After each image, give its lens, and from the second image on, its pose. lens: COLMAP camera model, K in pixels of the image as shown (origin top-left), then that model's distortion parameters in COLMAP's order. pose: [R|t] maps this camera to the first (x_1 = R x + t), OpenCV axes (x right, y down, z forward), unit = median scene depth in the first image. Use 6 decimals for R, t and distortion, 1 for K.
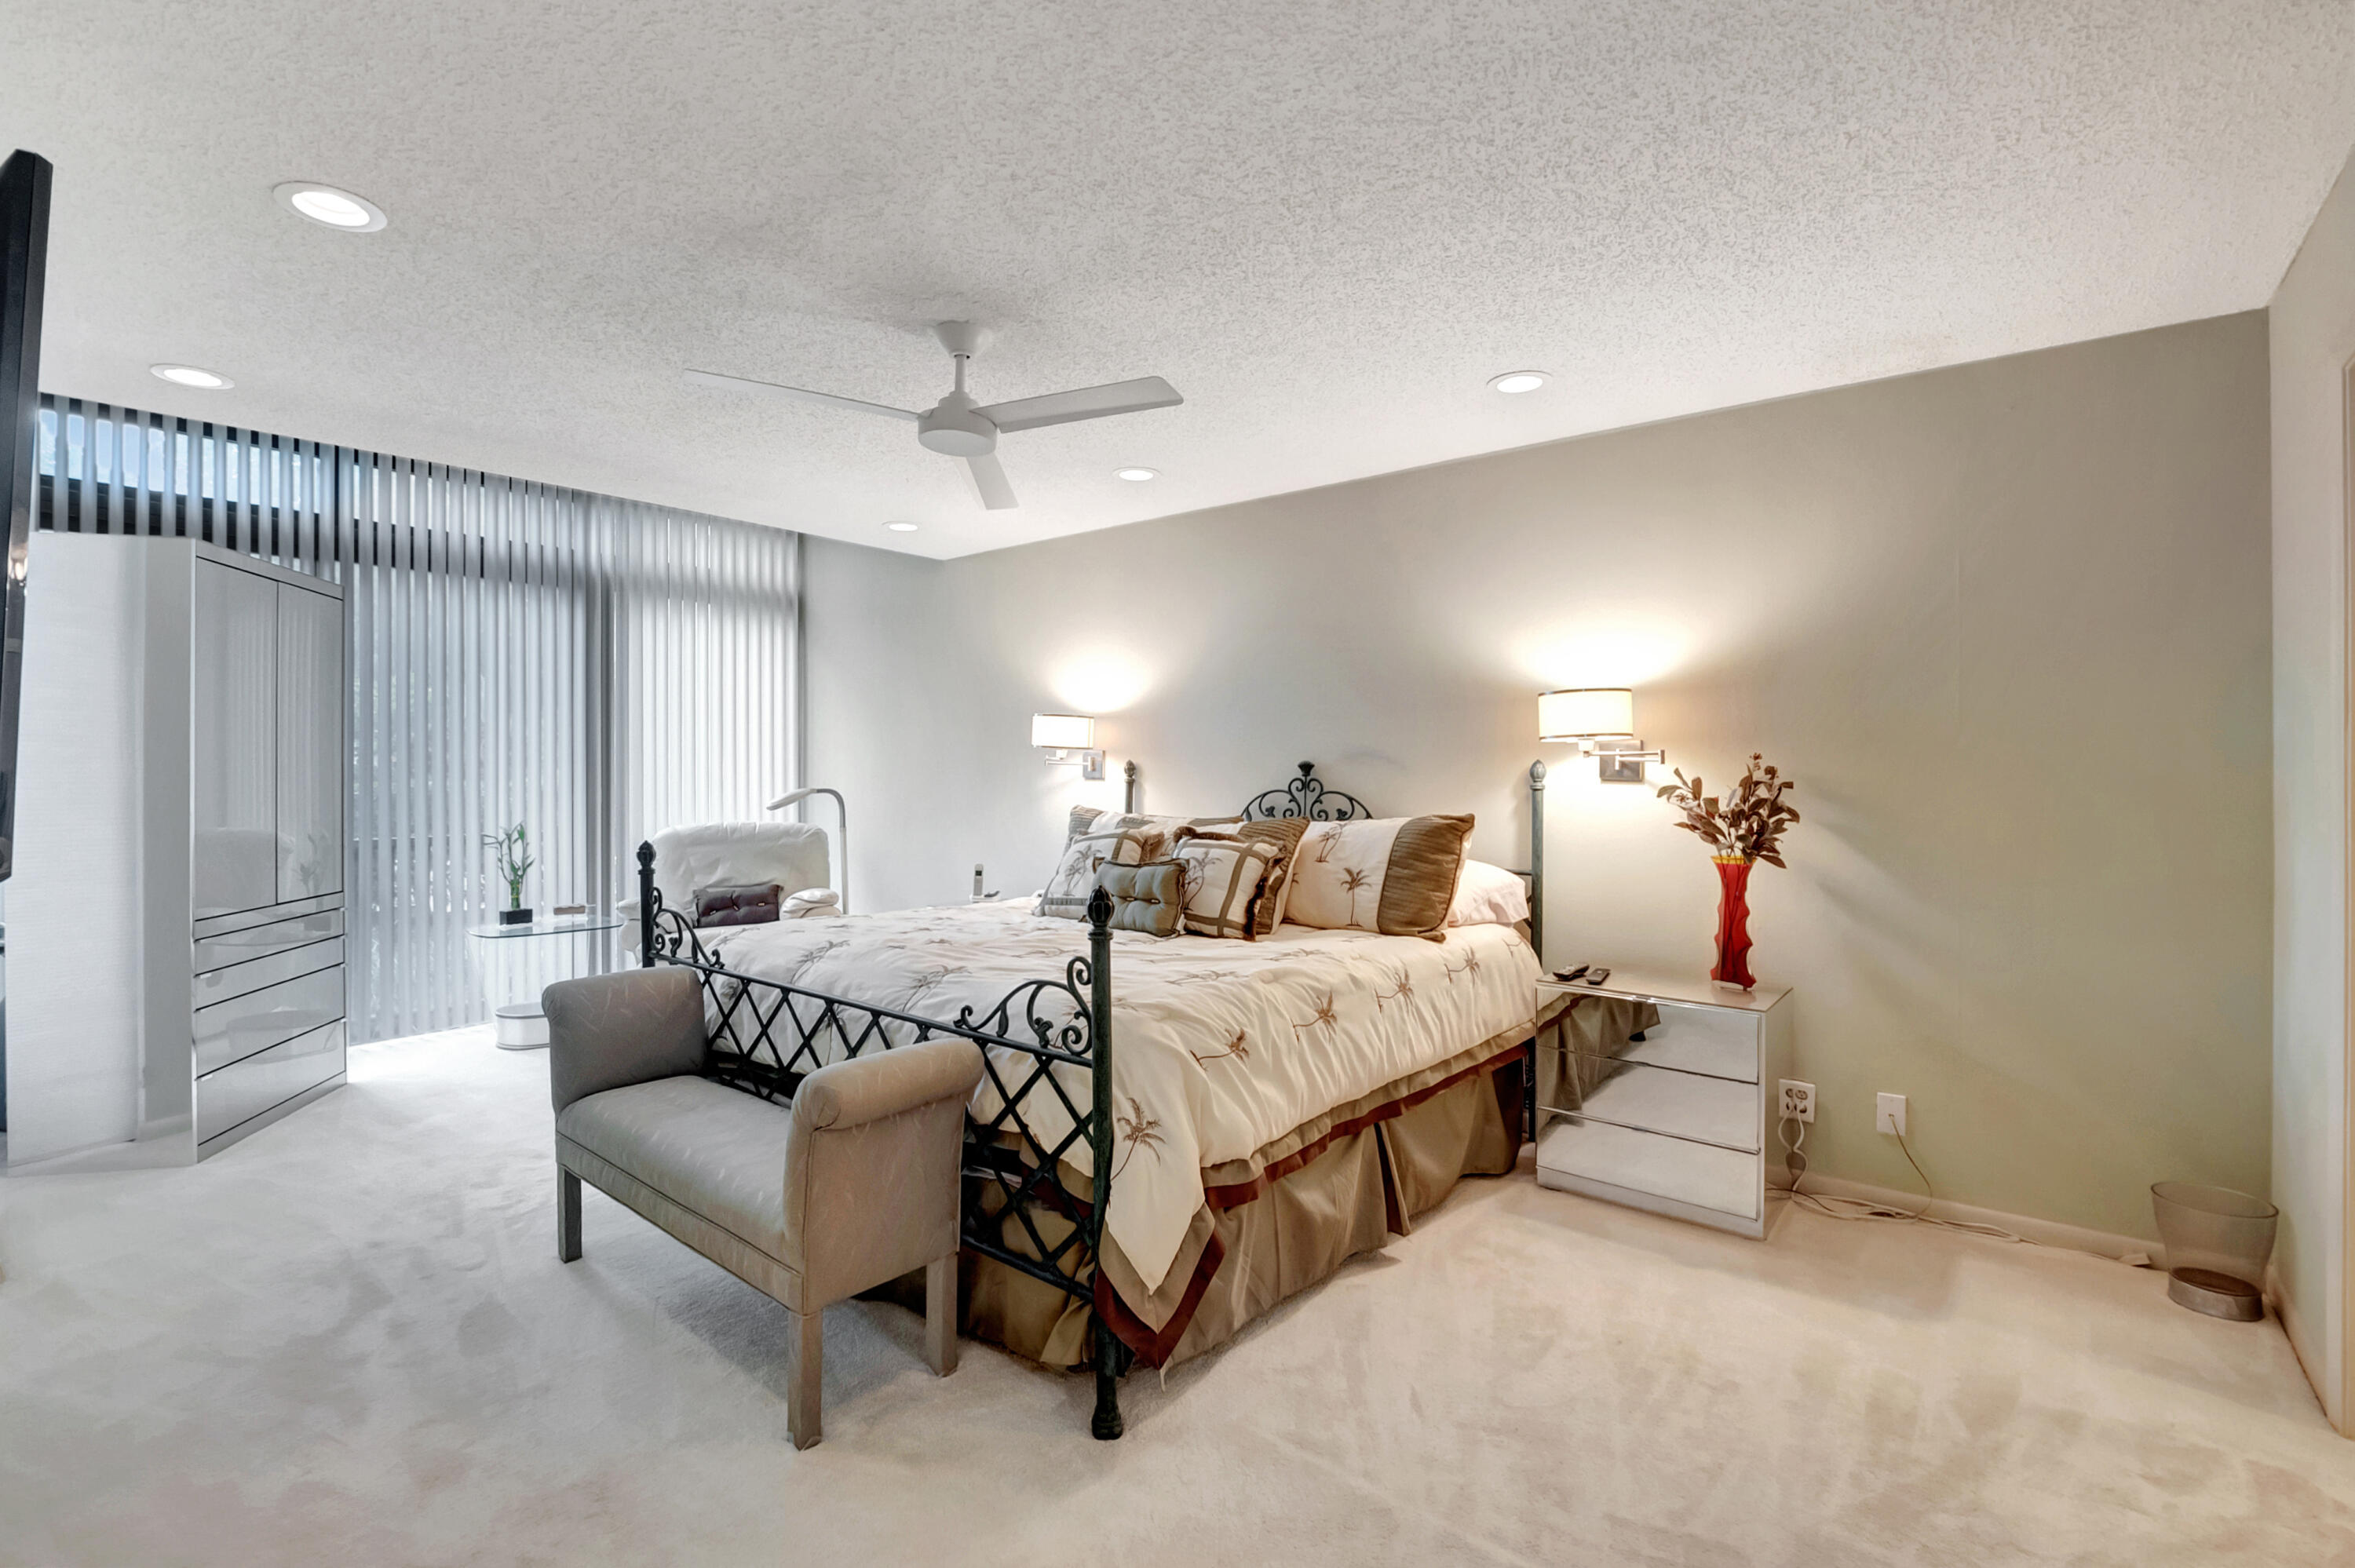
lens RADIAL K [[1058.2, 0, 1176.5], [0, 1058.2, 770.3], [0, 0, 1]] dist [0.000743, -0.027250]
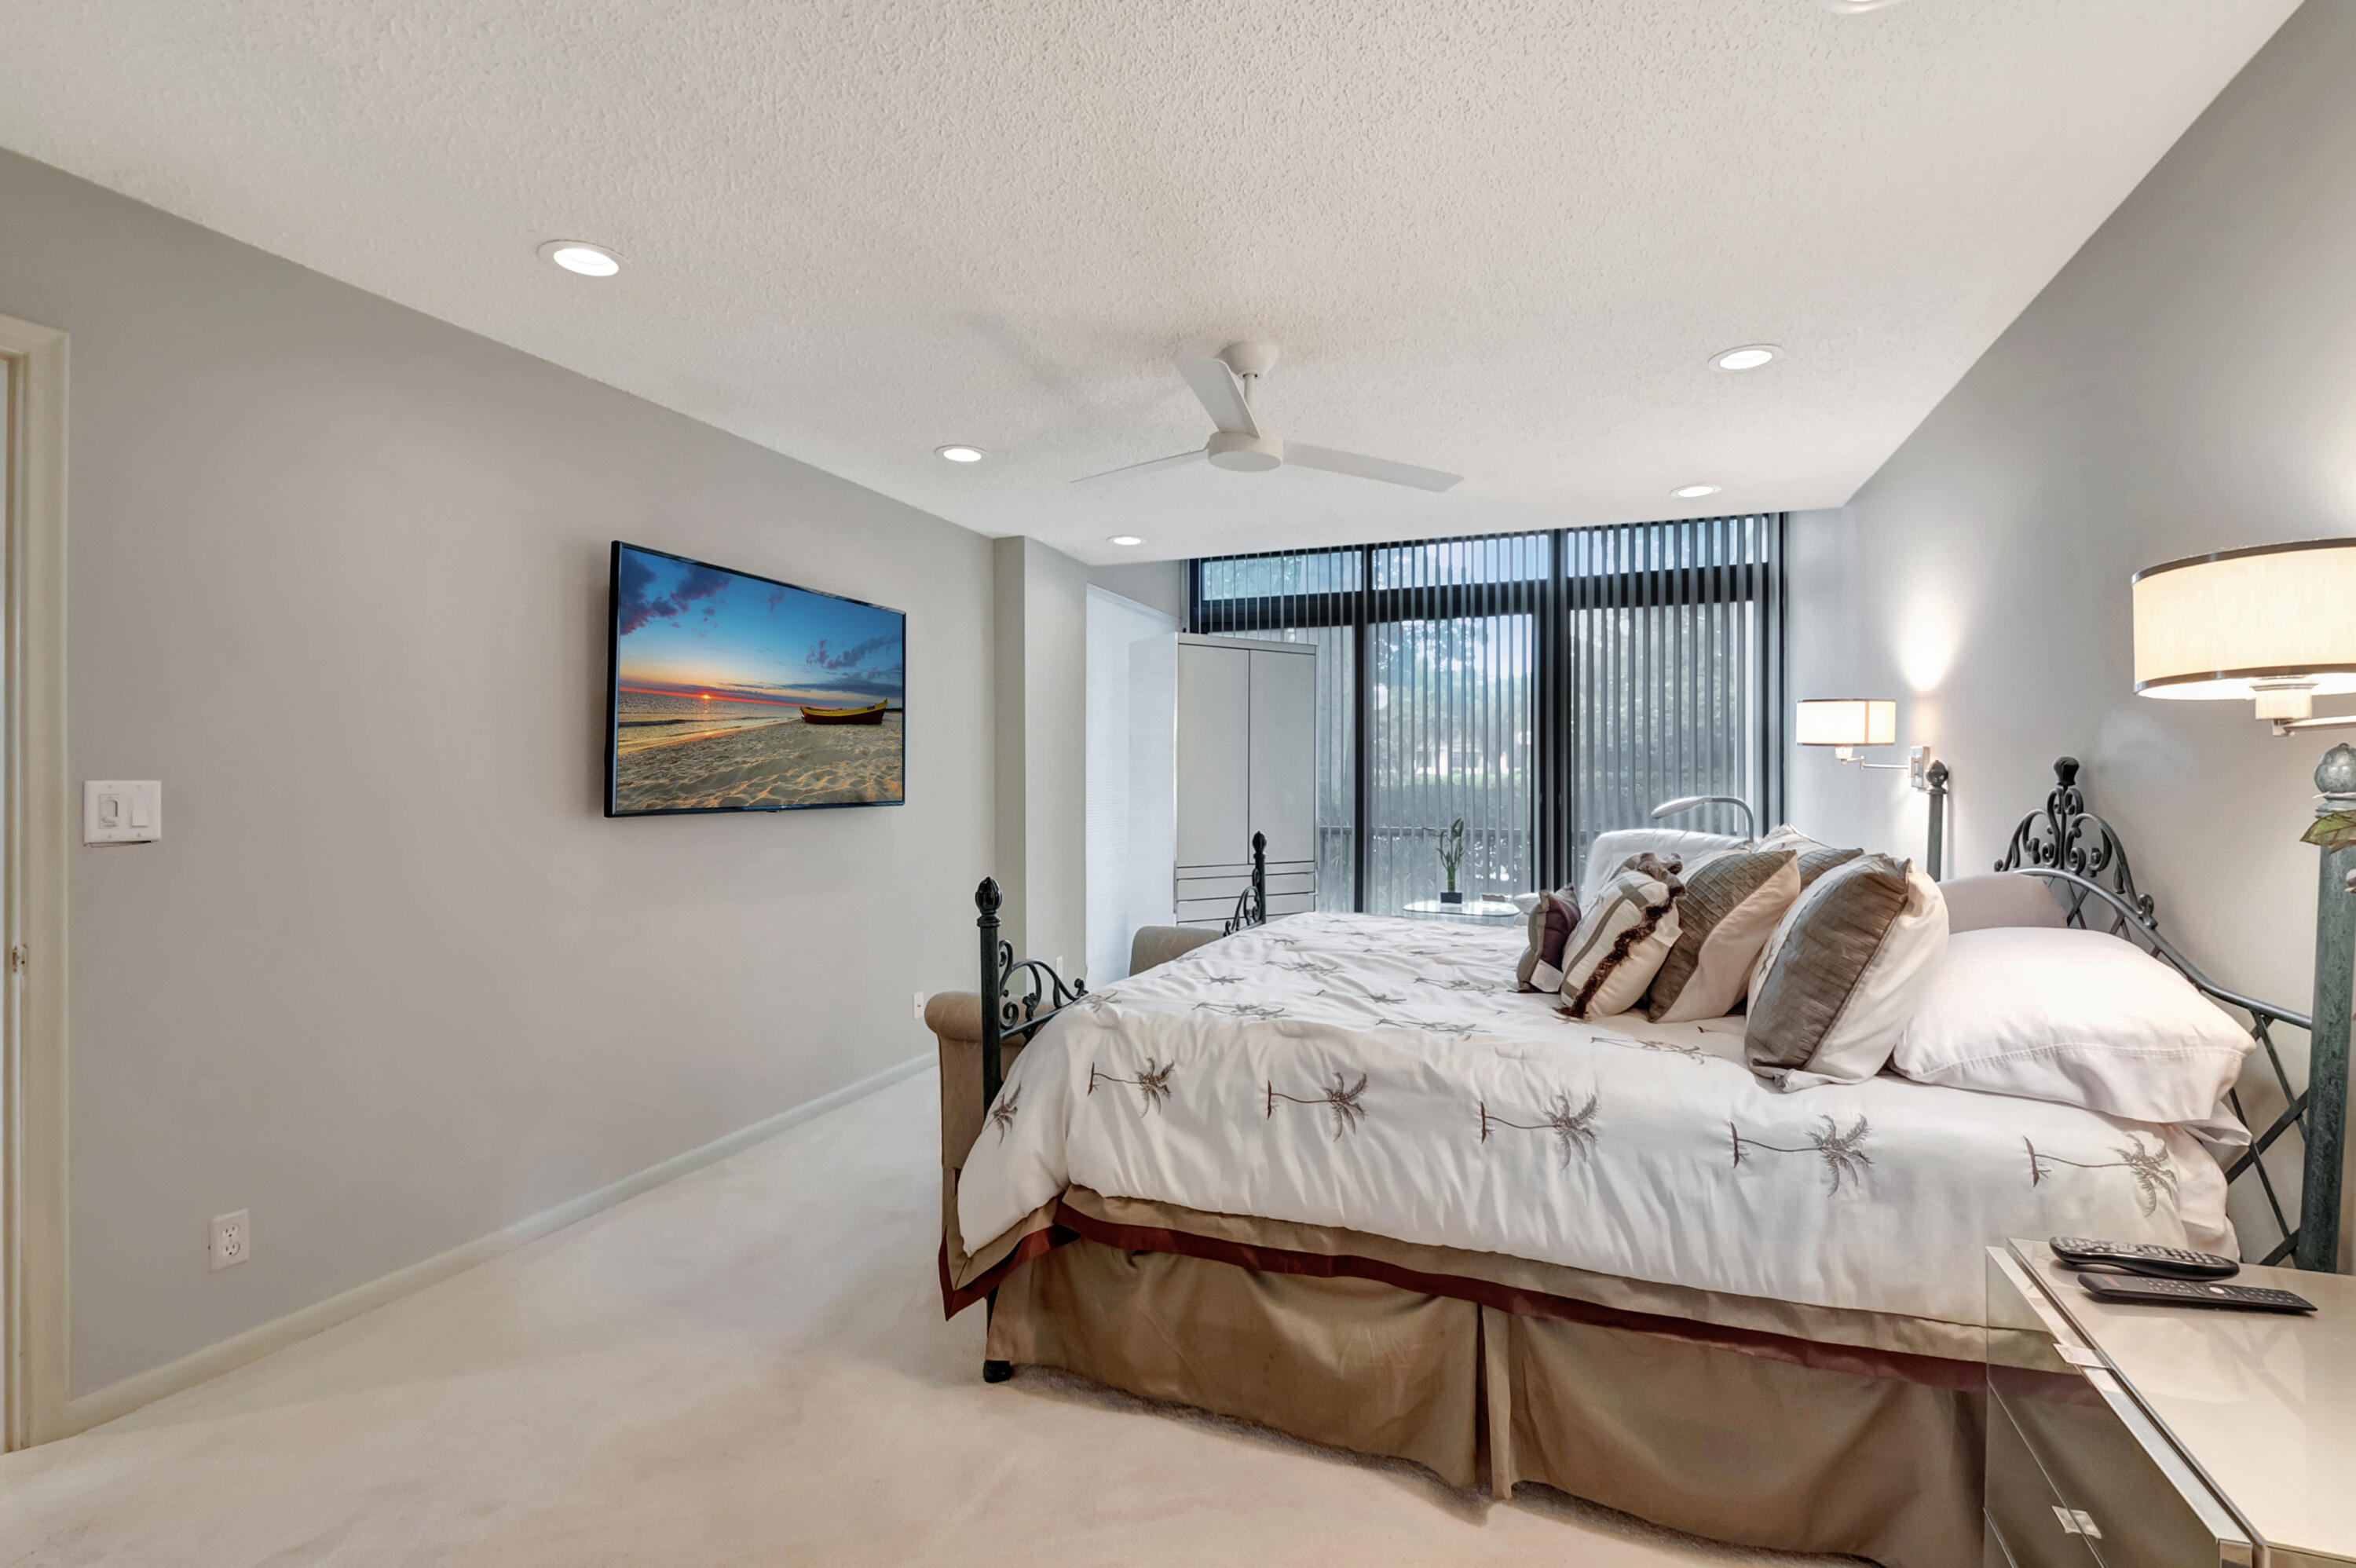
lens RADIAL K [[1049.8, 0, 1196.3], [0, 1049.8, 775.4], [0, 0, 1]] dist [-0.000934, -0.011591]
pose [[0.312965, -0.002753, -0.949761, 0.425052], [0.000137, 0.999996, -0.002853, 0.001432], [0.949765, 0.000763, 0.312964, 0.348405]]
